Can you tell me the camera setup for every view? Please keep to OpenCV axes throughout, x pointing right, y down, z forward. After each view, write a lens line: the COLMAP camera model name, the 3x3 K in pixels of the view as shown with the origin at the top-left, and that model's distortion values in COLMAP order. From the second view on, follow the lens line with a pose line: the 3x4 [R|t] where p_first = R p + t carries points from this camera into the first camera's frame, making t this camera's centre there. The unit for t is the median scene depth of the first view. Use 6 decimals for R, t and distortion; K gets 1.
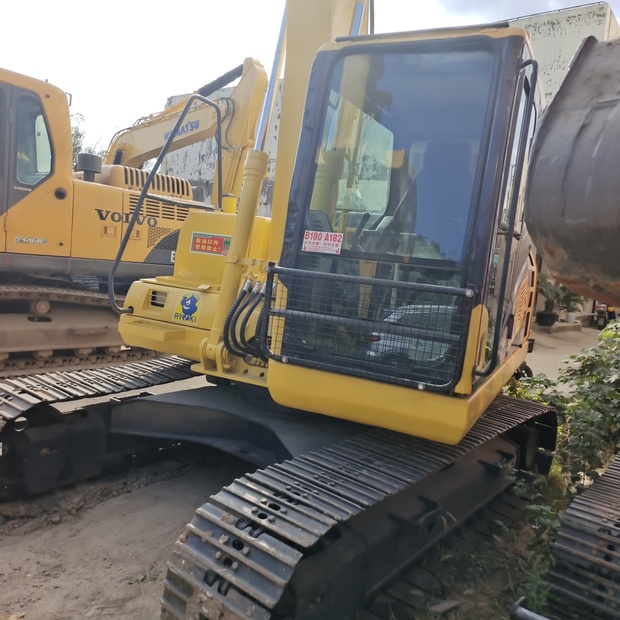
lens RADIAL K [[555.8, 0, 313.7], [0, 555.8, 312.3], [0, 0, 1]] dist [0.035923, -0.005205]
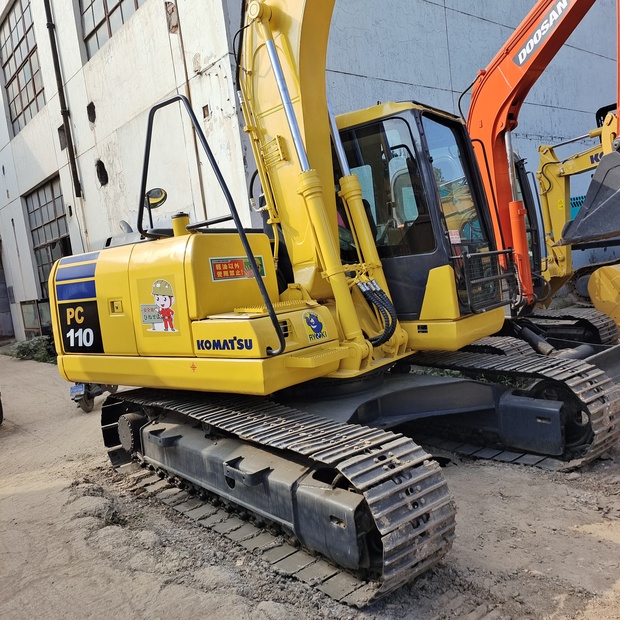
lens RADIAL K [[563.0, 0, 306.8], [0, 563.0, 316.2], [0, 0, 1]] dist [0.037343, -0.000837]
pose [[0.197937, -0.203215, 0.958919, -1.122752], [0.226748, 0.961232, 0.156901, -0.175601], [-0.953628, 0.186377, 0.236342, 0.736484]]
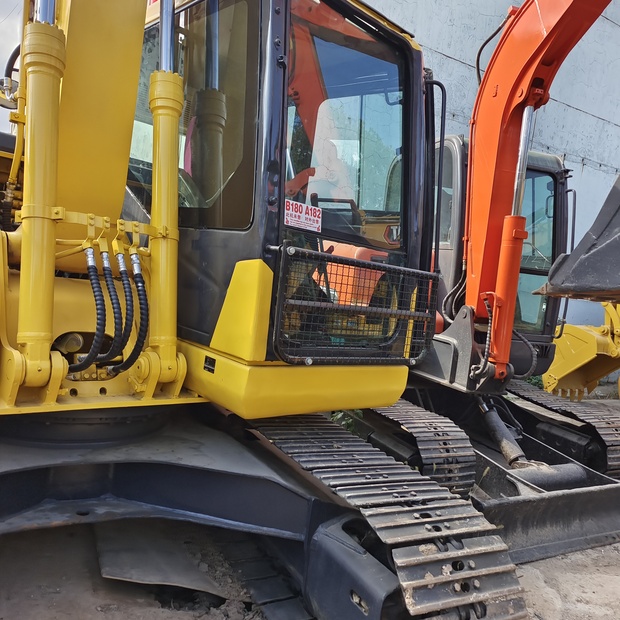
lens RADIAL K [[555.8, 0, 313.7], [0, 555.8, 312.3], [0, 0, 1]] dist [0.035923, -0.005205]
pose [[0.381761, -0.108629, 0.917855, -0.533429], [-0.011059, 0.992461, 0.122059, -0.058781], [-0.924195, -0.056748, 0.377682, 0.458334]]
